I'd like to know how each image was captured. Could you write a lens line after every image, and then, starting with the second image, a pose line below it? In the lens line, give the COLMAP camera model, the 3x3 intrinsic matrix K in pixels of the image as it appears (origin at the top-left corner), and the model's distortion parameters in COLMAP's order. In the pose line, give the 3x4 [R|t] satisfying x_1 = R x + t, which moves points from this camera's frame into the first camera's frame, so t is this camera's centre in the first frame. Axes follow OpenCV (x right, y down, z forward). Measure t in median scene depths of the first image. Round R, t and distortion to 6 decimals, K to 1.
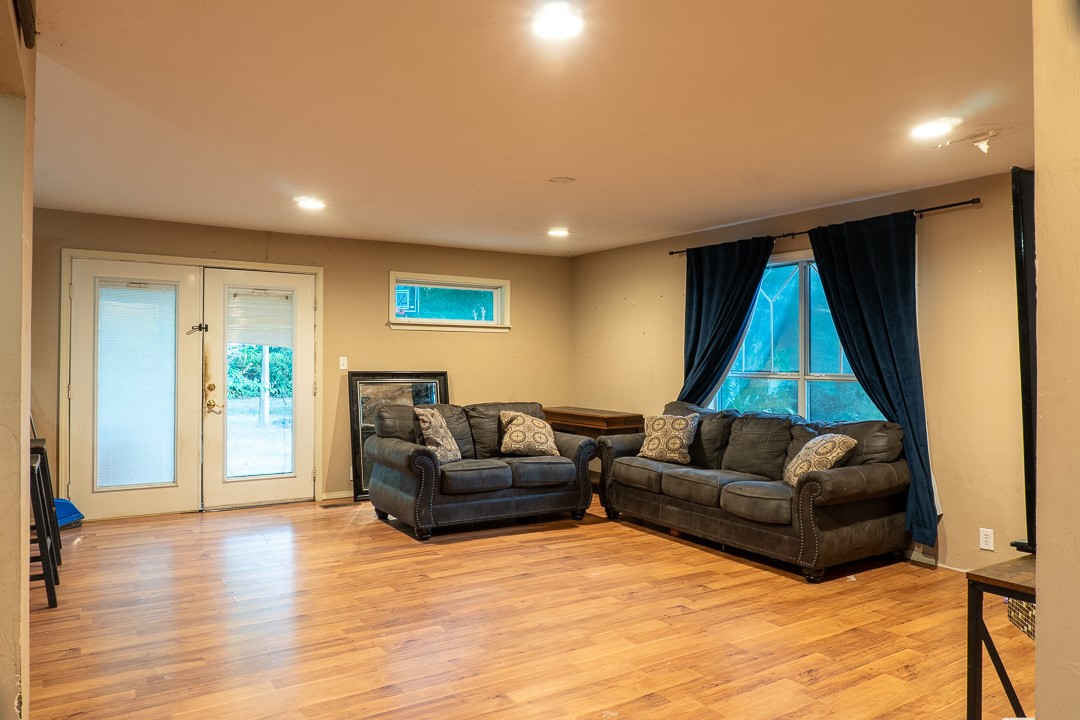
lens RADIAL K [[710.0, 0, 540.0], [0, 710.0, 360.0], [0, 0, 1]] dist [-0.023655, 0.000325]
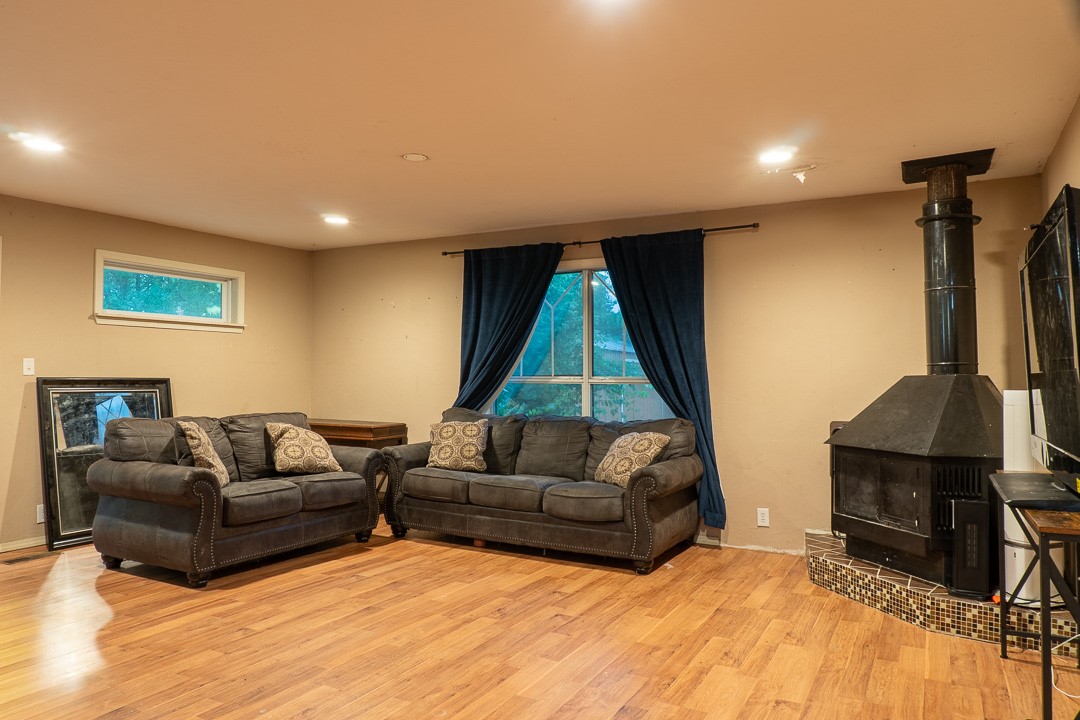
lens RADIAL K [[720.1, 0, 540.0], [0, 720.1, 360.0], [0, 0, 1]] dist [-0.023178, 0.000362]
pose [[0.878139, 0.009155, 0.478319, -0.214271], [-0.000143, 0.999822, -0.018872, 0.015235], [-0.478406, 0.016504, 0.877984, 0.111488]]
